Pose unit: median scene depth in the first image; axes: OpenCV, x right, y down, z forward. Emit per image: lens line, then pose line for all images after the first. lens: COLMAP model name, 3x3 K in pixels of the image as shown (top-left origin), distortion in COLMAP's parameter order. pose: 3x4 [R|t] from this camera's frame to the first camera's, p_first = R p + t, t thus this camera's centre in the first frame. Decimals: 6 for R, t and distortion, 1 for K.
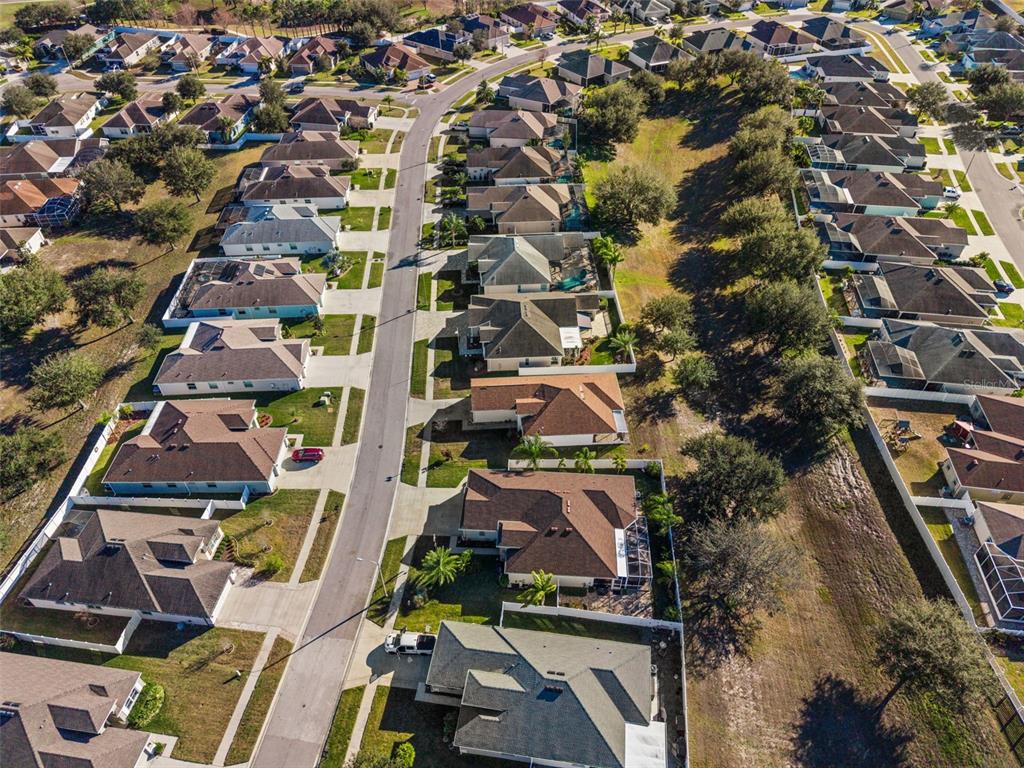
lens RADIAL K [[685.8, 0, 512.0], [0, 685.8, 384.0], [0, 0, 1]] dist [0.003580, -0.004697]
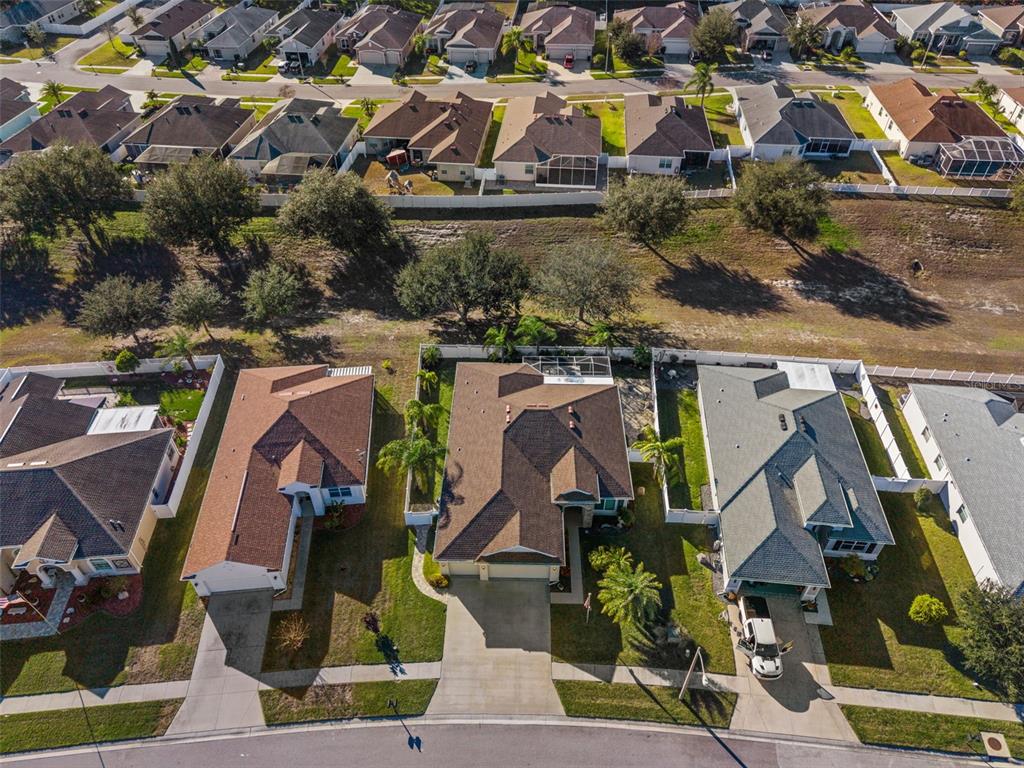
lens RADIAL K [[685.8, 0, 512.0], [0, 685.8, 384.0], [0, 0, 1]] dist [0.003580, -0.004697]
pose [[-0.047874, -0.674766, 0.736478, -0.368927], [0.682280, 0.516420, 0.517499, -0.186210], [-0.729522, 0.527258, 0.435656, 0.635612]]
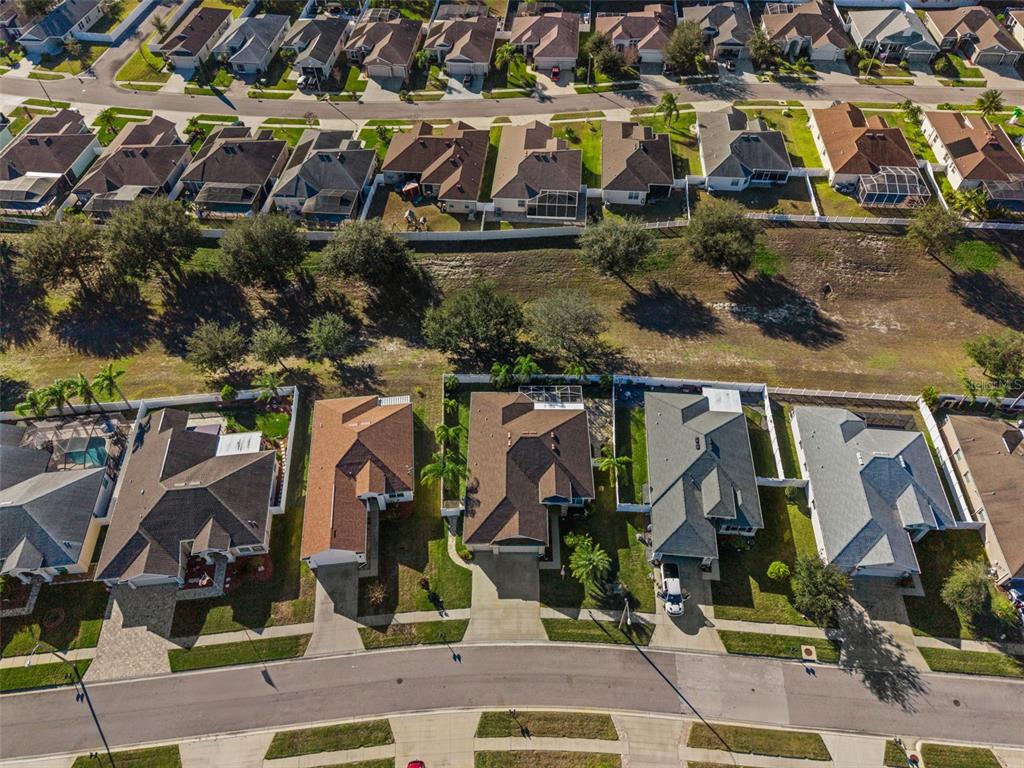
lens RADIAL K [[685.8, 0, 512.0], [0, 685.8, 384.0], [0, 0, 1]] dist [0.003580, -0.004697]
pose [[-0.064268, -0.764023, 0.641981, -0.451035], [0.684627, 0.434290, 0.585387, -0.407649], [-0.726055, 0.477139, 0.495160, 0.441785]]
